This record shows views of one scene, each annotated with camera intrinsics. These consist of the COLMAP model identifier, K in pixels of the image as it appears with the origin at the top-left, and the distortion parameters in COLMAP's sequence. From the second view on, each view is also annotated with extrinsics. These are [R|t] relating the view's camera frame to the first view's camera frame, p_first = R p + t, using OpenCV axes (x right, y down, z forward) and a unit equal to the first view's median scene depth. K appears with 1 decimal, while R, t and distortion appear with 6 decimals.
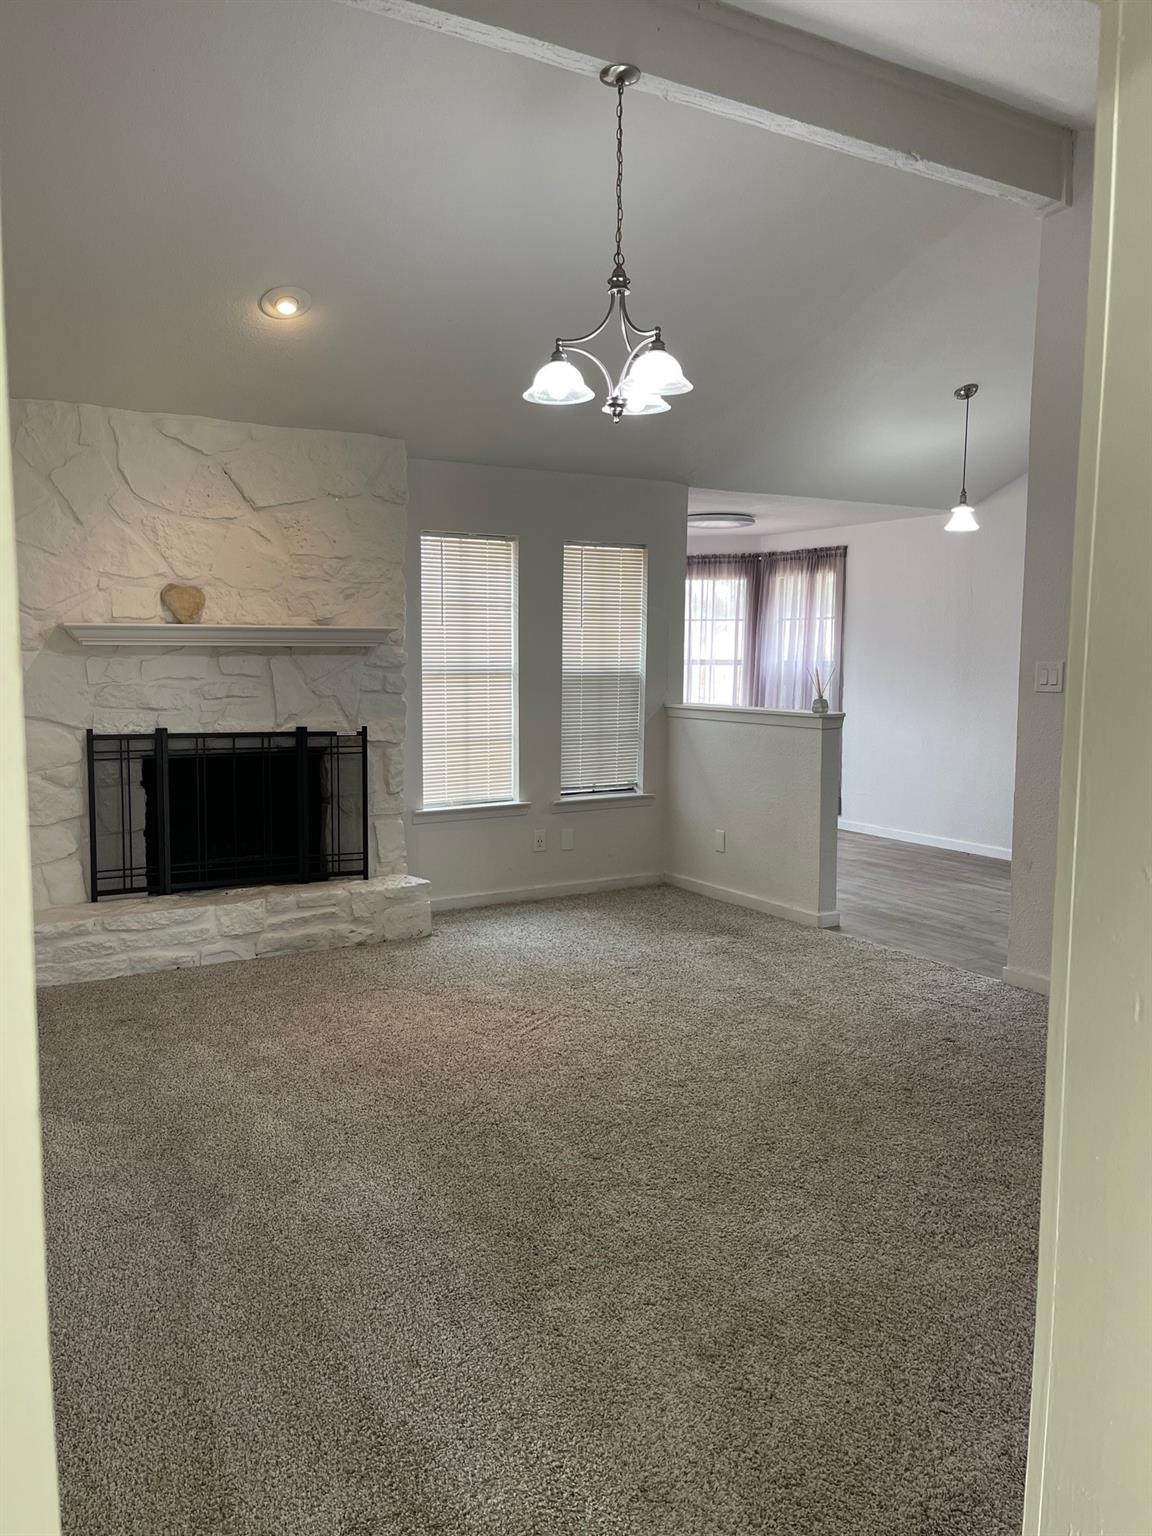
lens RADIAL K [[1144.3, 0, 570.9], [0, 1144.3, 772.4], [0, 0, 1]] dist [0.020945, -0.043998]
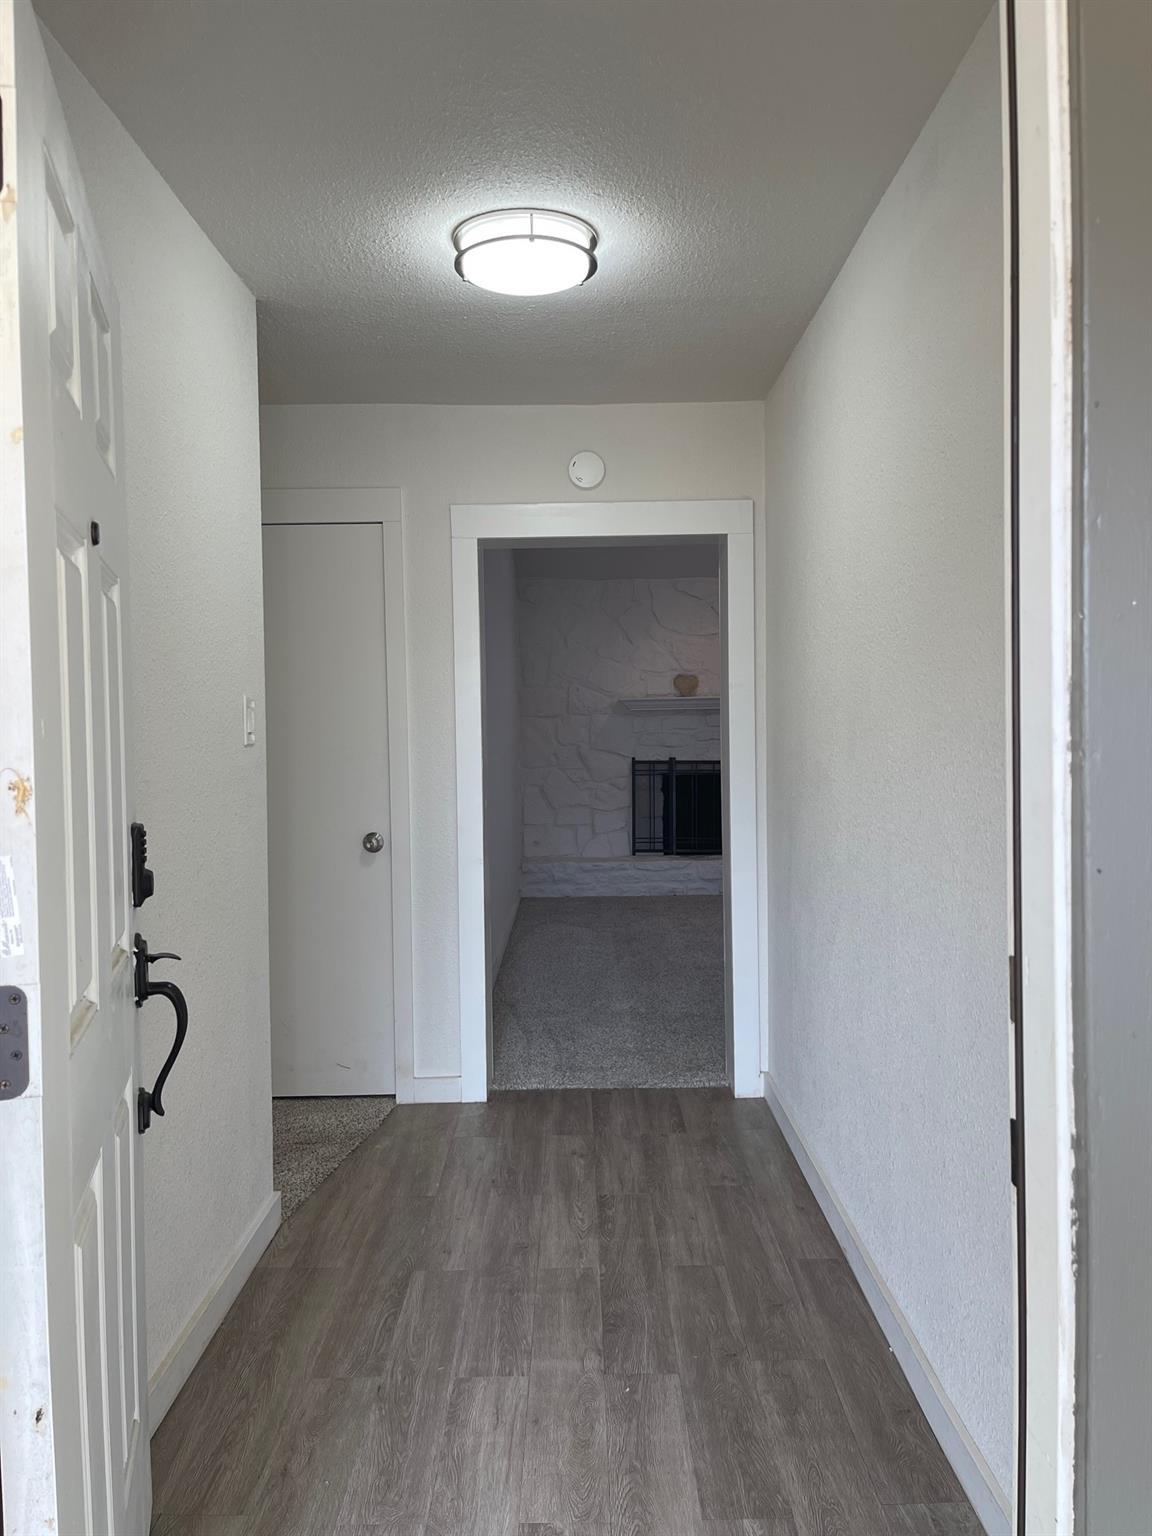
lens RADIAL K [[1144.3, 0, 574.7], [0, 1144.3, 764.0], [0, 0, 1]] dist [0.020945, -0.043998]
pose [[0.860947, 0.000895, -0.508695, 0.418282], [-0.034402, 0.997812, -0.056468, 0.078387], [0.507531, 0.066116, 0.859093, -0.590527]]
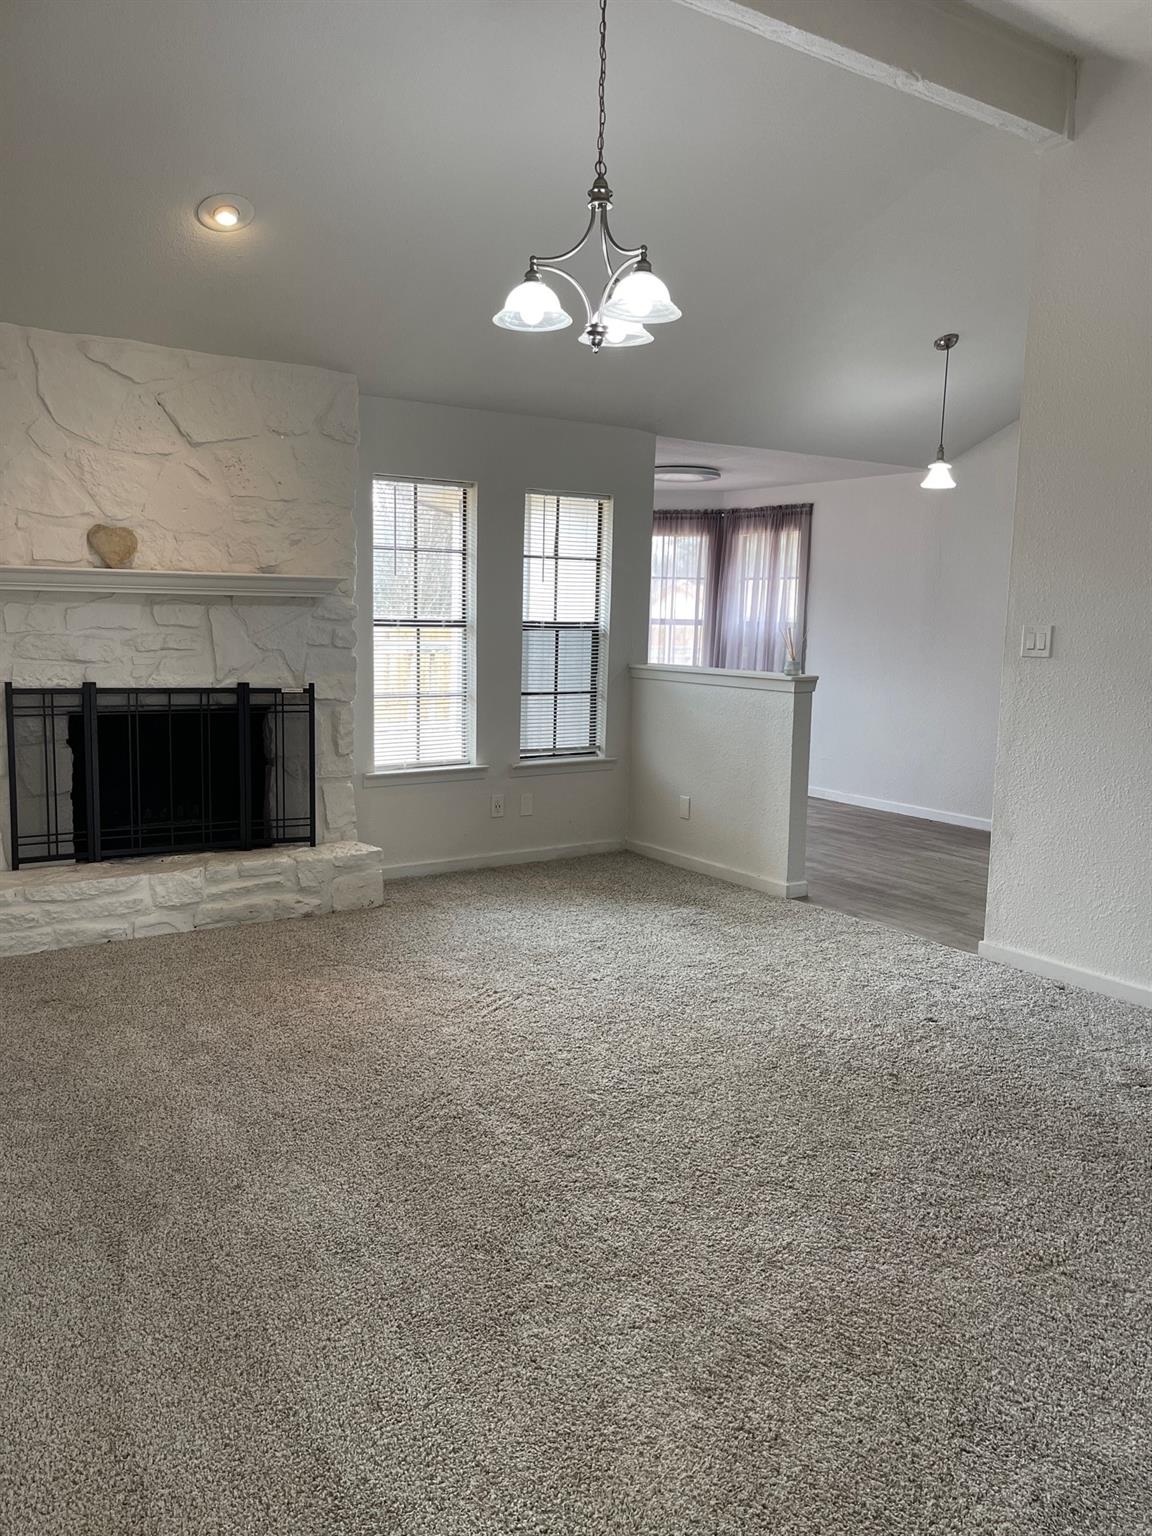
lens RADIAL K [[1144.3, 0, 585.6], [0, 1144.3, 777.4], [0, 0, 1]] dist [0.020945, -0.043998]
pose [[0.998172, 0.008460, 0.059846, -0.014196], [-0.010838, 0.999160, 0.039511, -0.003072], [-0.059462, -0.040087, 0.997425, 0.057341]]
